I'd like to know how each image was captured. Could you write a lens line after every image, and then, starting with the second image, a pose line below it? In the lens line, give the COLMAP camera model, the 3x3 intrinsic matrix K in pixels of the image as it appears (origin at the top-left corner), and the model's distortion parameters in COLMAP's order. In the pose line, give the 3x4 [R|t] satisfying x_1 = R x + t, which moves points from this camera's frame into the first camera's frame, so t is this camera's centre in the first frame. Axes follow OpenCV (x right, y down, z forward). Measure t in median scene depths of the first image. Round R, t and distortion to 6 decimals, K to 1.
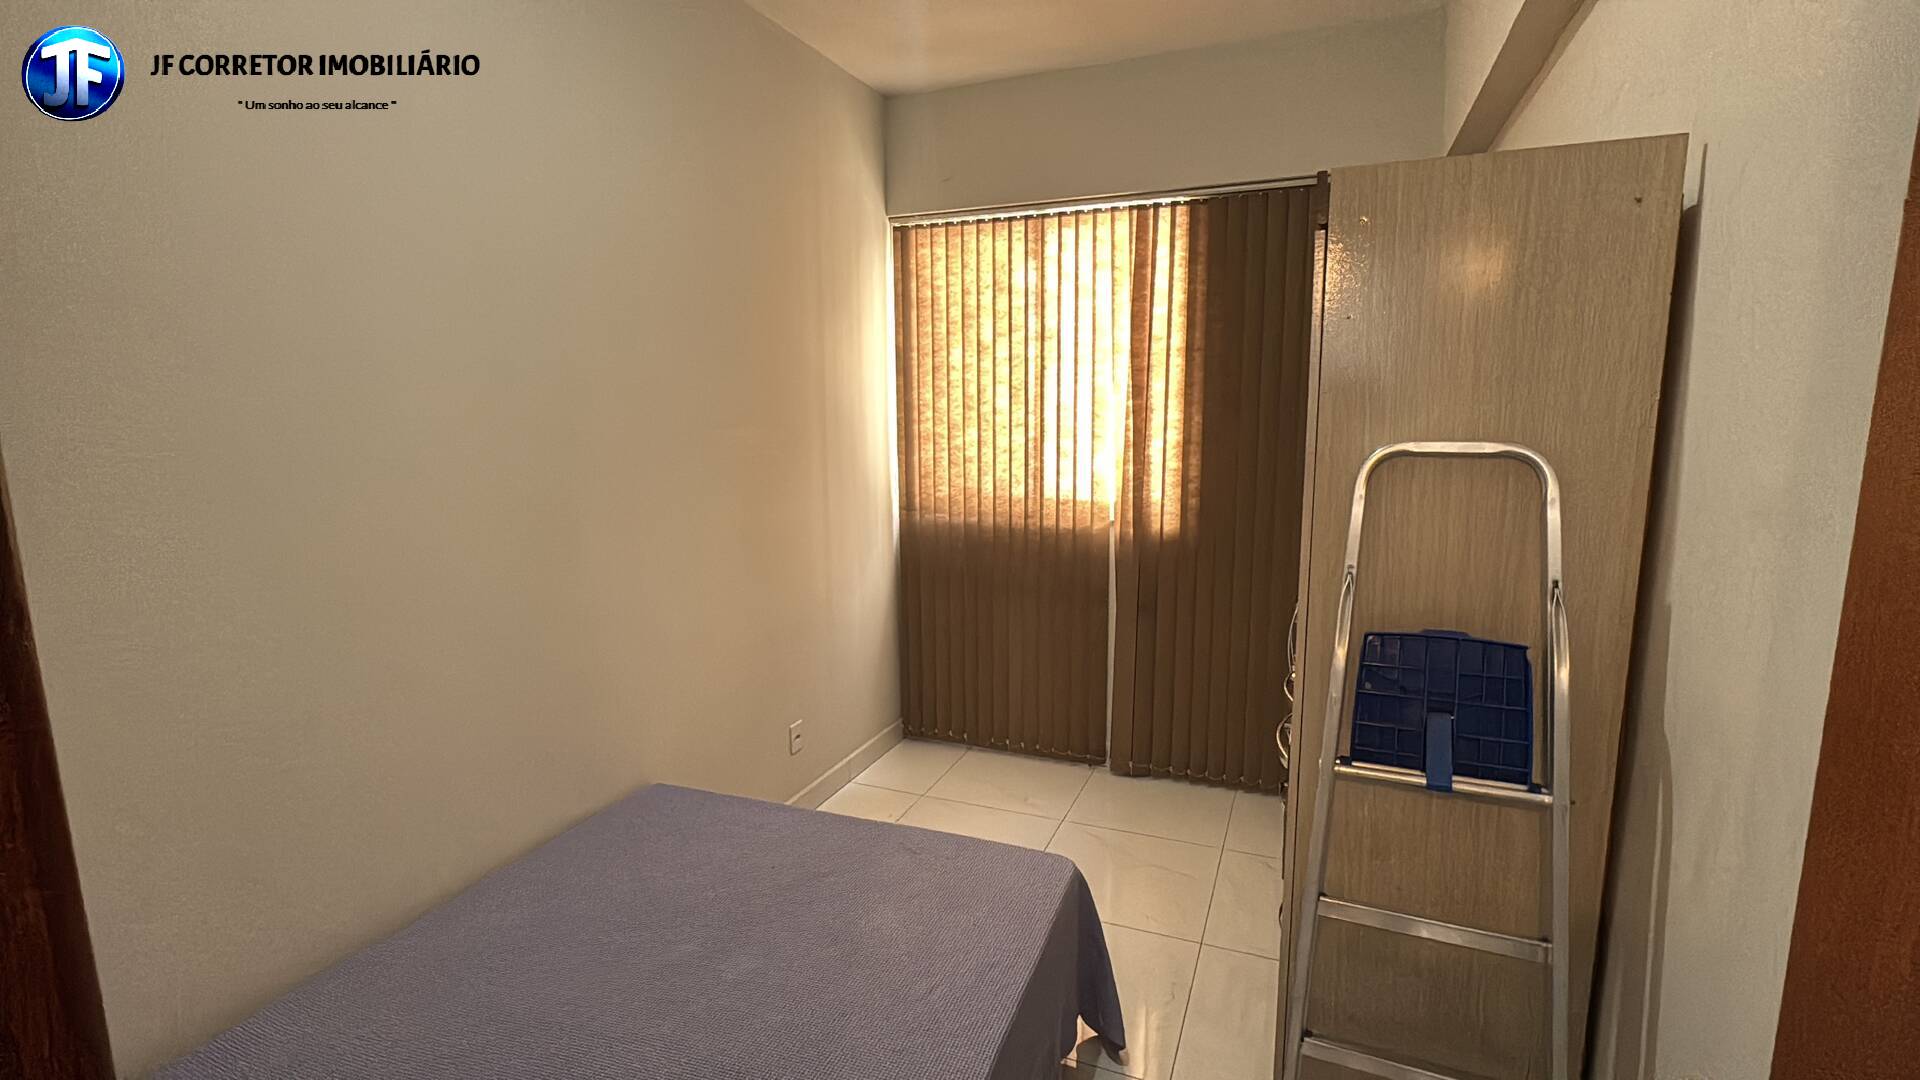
lens RADIAL K [[875.4, 0, 960.9], [0, 875.4, 538.4], [0, 0, 1]] dist [-0.002831, 0.000691]
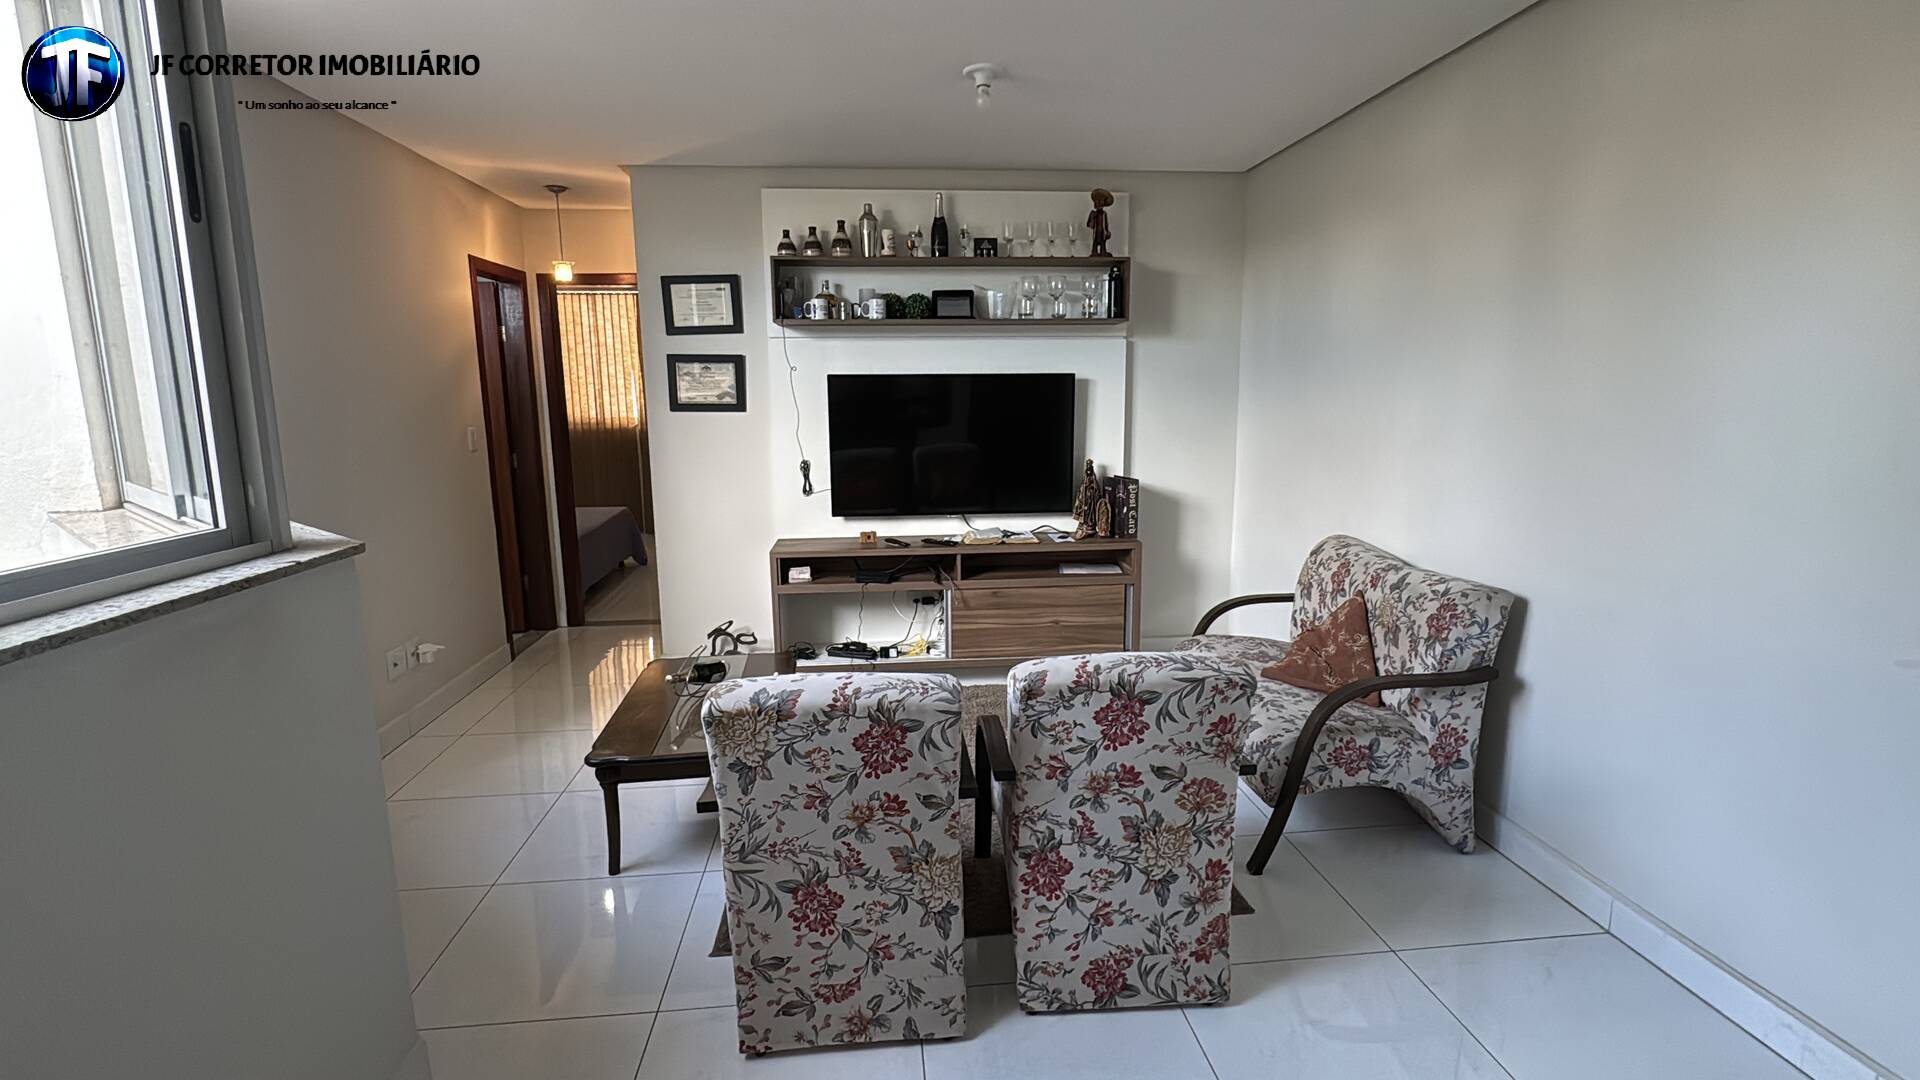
lens RADIAL K [[875.4, 0, 962.0], [0, 875.4, 537.6], [0, 0, 1]] dist [-0.002831, 0.000691]
pose [[0.882602, -0.078108, 0.463587, -0.171812], [0.073964, 0.996891, 0.027146, 0.287607], [-0.464267, 0.010330, 0.885635, -1.500313]]
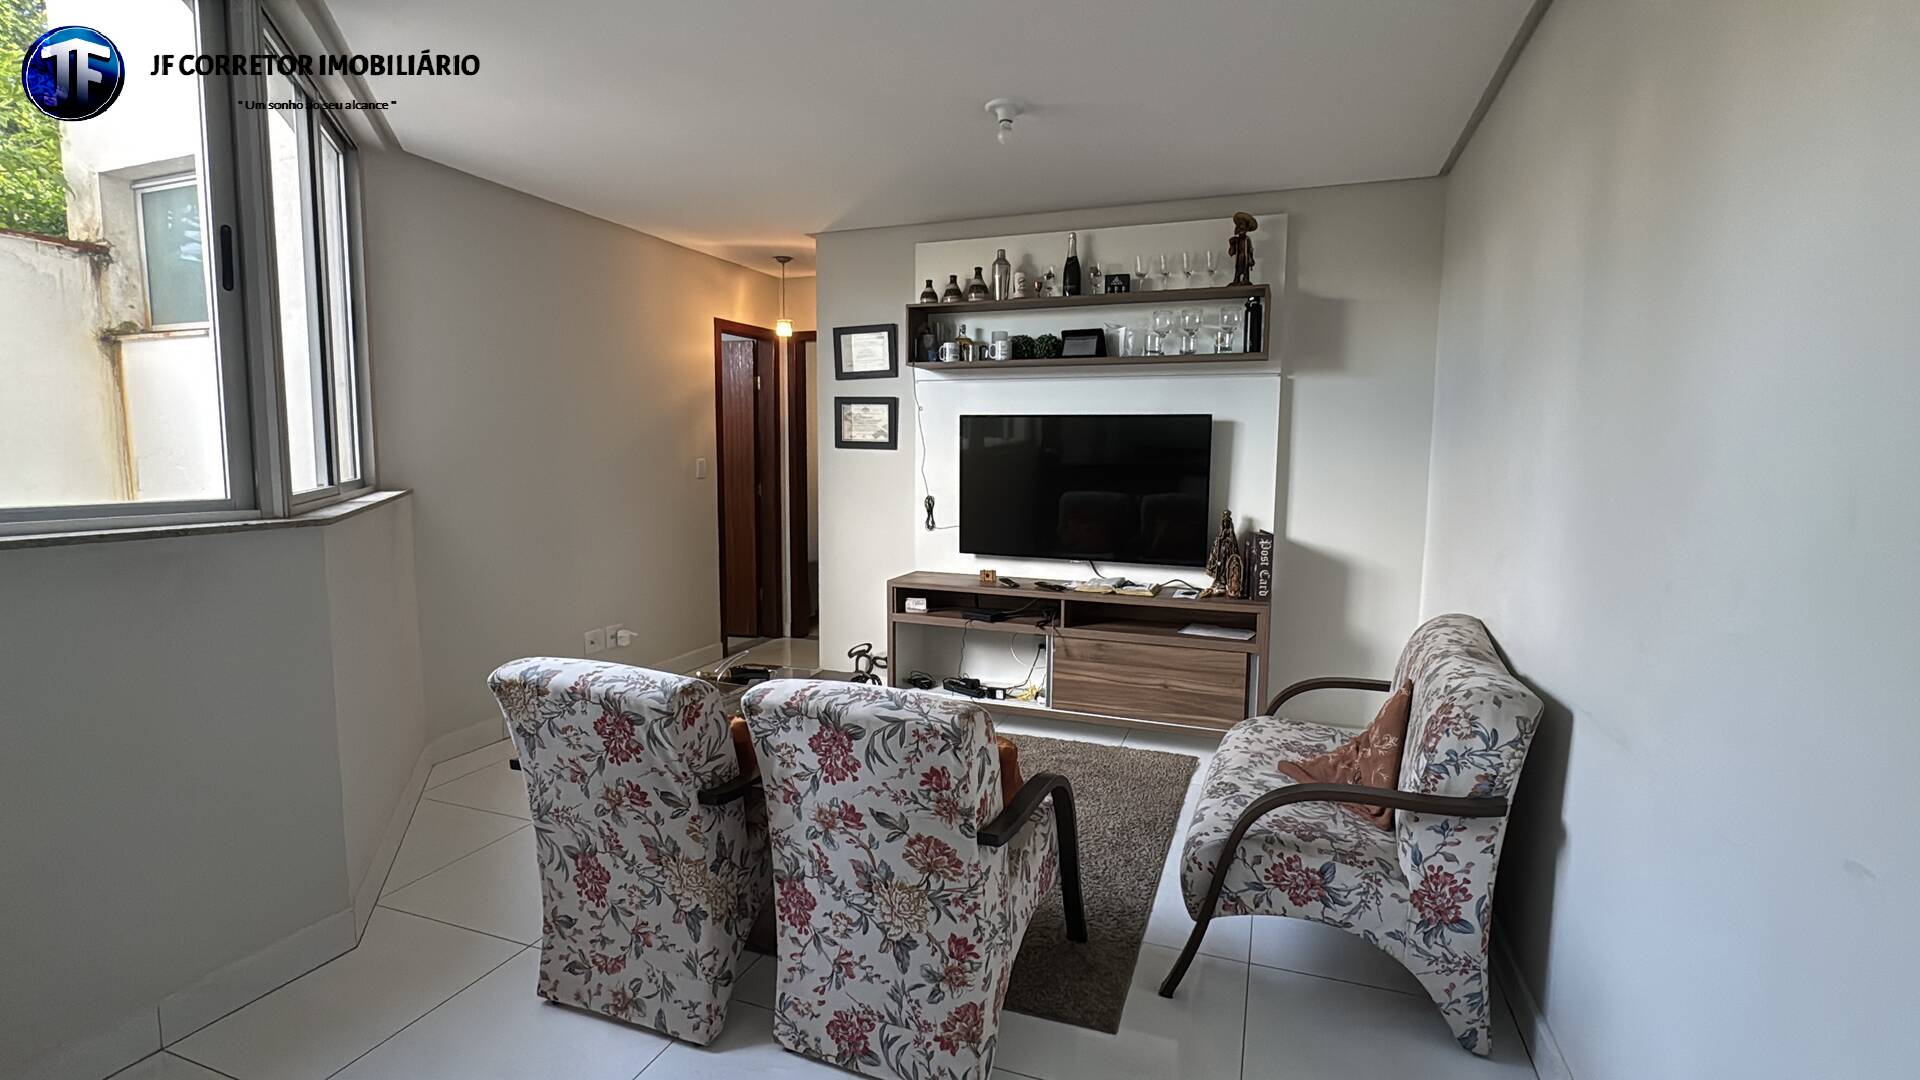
lens RADIAL K [[875.4, 0, 959.7], [0, 875.4, 538.7], [0, 0, 1]] dist [-0.002831, 0.000691]
pose [[0.999375, 0.013882, 0.032507, 0.538751], [-0.012248, 0.998677, -0.049937, 0.350709], [-0.033157, 0.049507, 0.998223, -1.660561]]
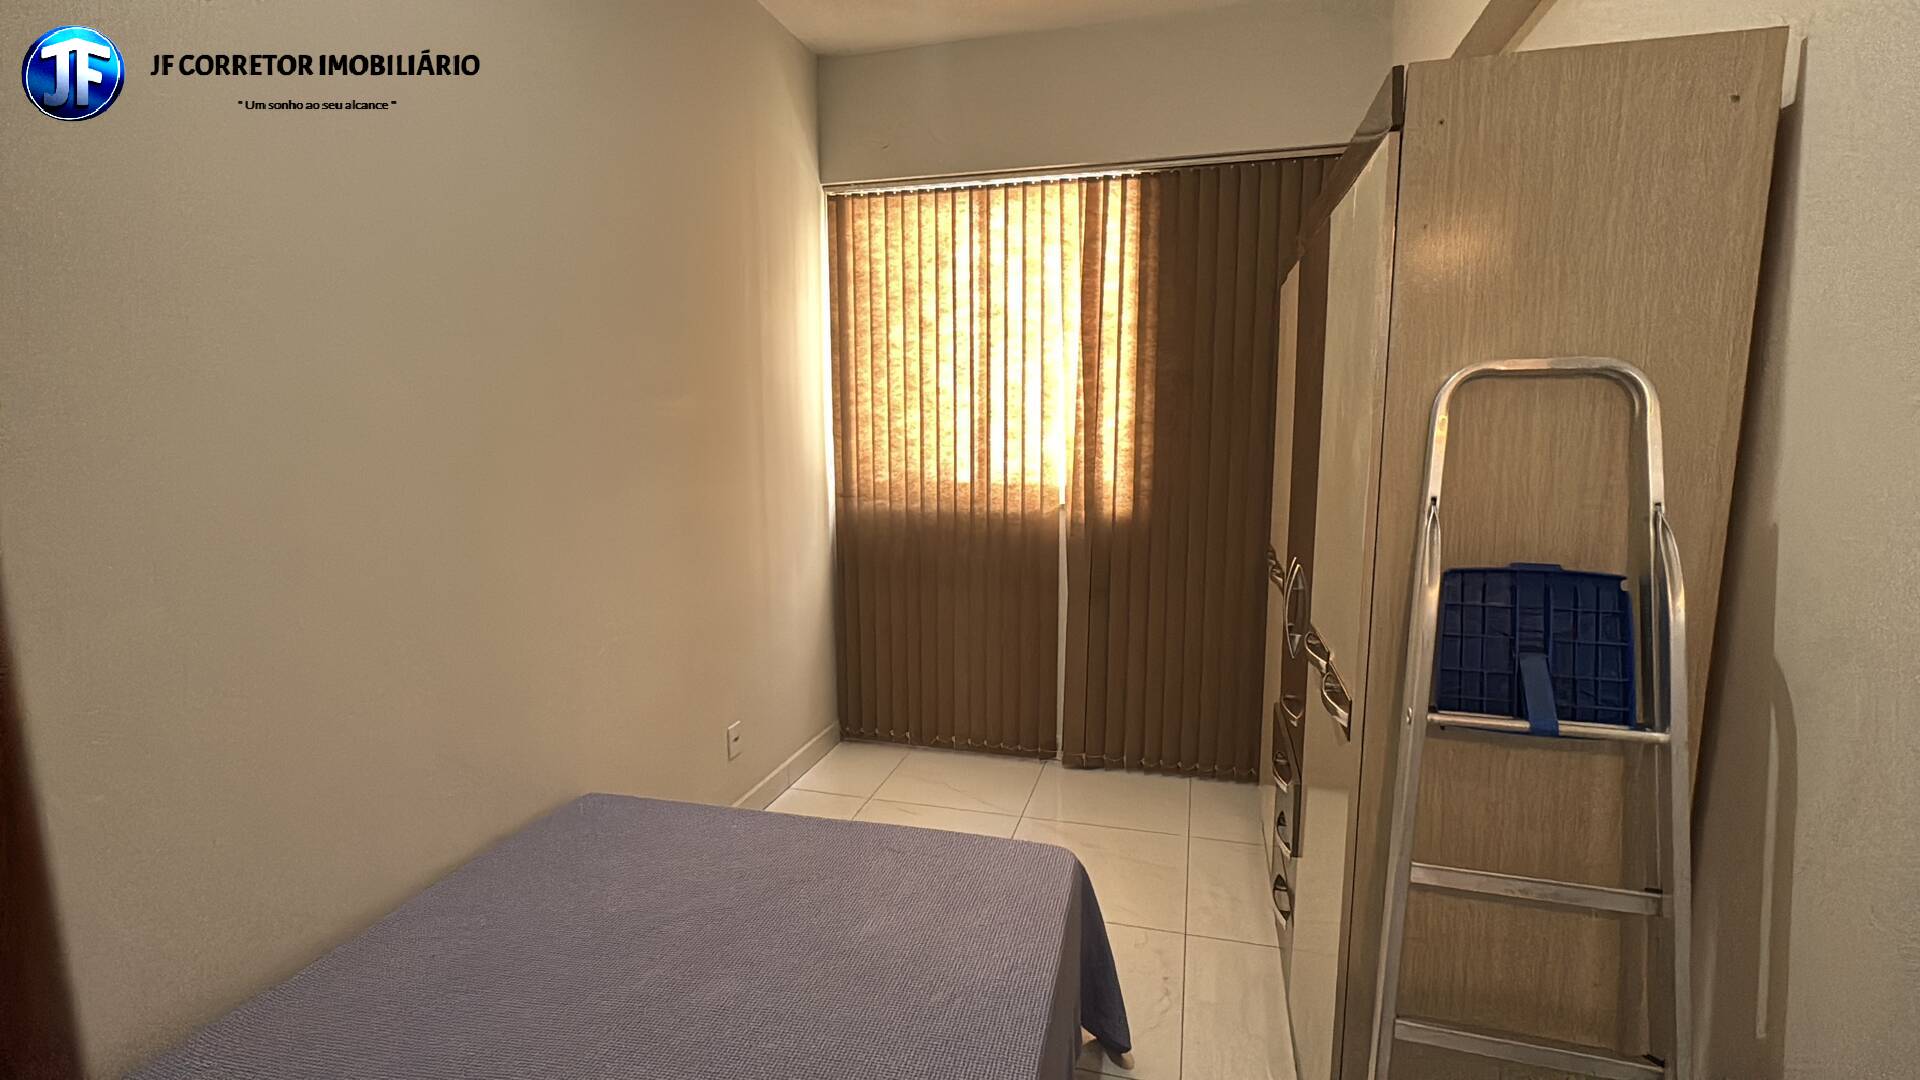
lens RADIAL K [[875.4, 0, 956.6], [0, 875.4, 539.1], [0, 0, 1]] dist [-0.002831, 0.000691]
pose [[0.992845, -0.012253, 0.118781, -0.058621], [0.013855, 0.999824, -0.012665, 0.029201], [-0.118605, 0.014220, 0.992840, 0.054220]]
